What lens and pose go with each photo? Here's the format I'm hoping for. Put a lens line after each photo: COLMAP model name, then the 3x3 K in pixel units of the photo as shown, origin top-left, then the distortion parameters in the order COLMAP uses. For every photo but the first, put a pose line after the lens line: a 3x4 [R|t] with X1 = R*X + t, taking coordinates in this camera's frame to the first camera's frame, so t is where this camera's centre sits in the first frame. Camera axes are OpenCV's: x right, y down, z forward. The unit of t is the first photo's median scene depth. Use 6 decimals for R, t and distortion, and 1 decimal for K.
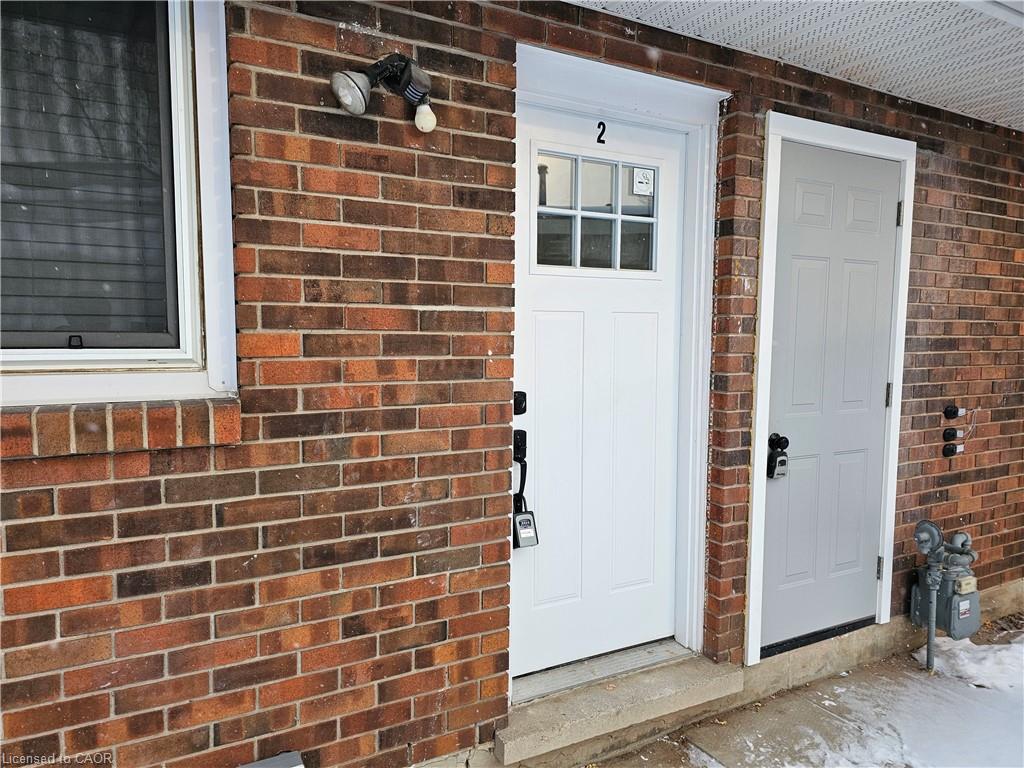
lens RADIAL K [[690.8, 0, 512.0], [0, 690.8, 384.0], [0, 0, 1]] dist [0.089722, -0.101444]
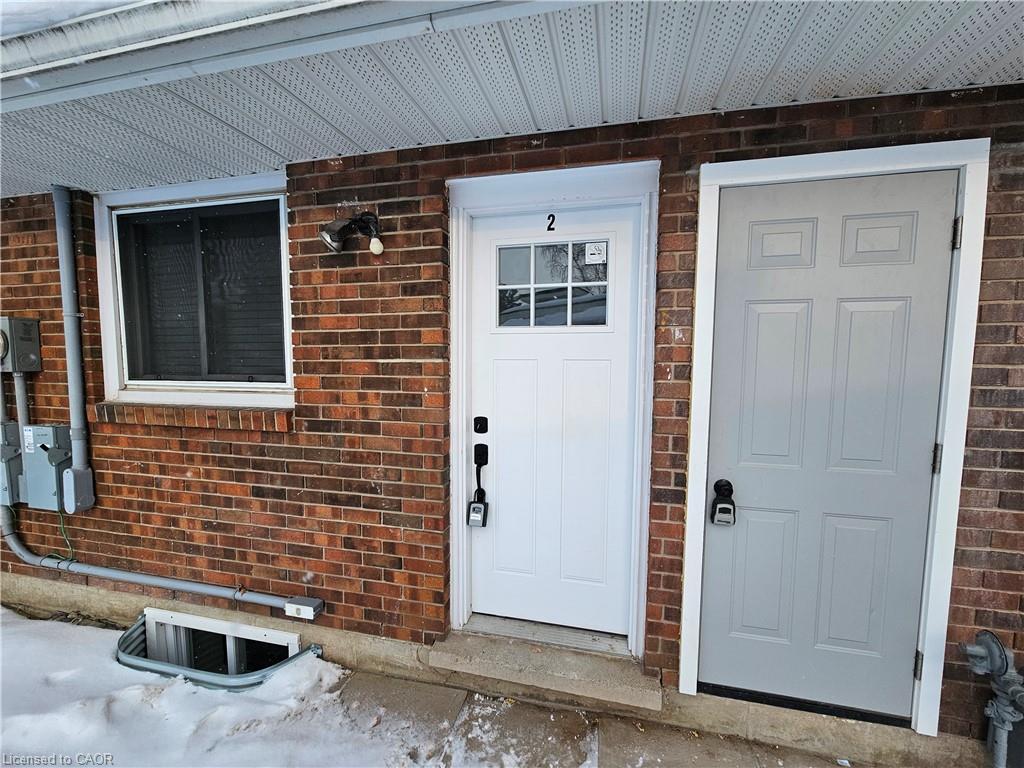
lens RADIAL K [[417.0, 0, 512.1], [0, 417.0, 389.7], [0, 0, 1]] dist [-0.000786, 0.000148]
pose [[0.742400, 0.043393, -0.668550, 0.716986], [-0.049809, 0.998713, 0.009512, -0.064206], [0.668103, 0.026238, 0.743606, 0.457397]]
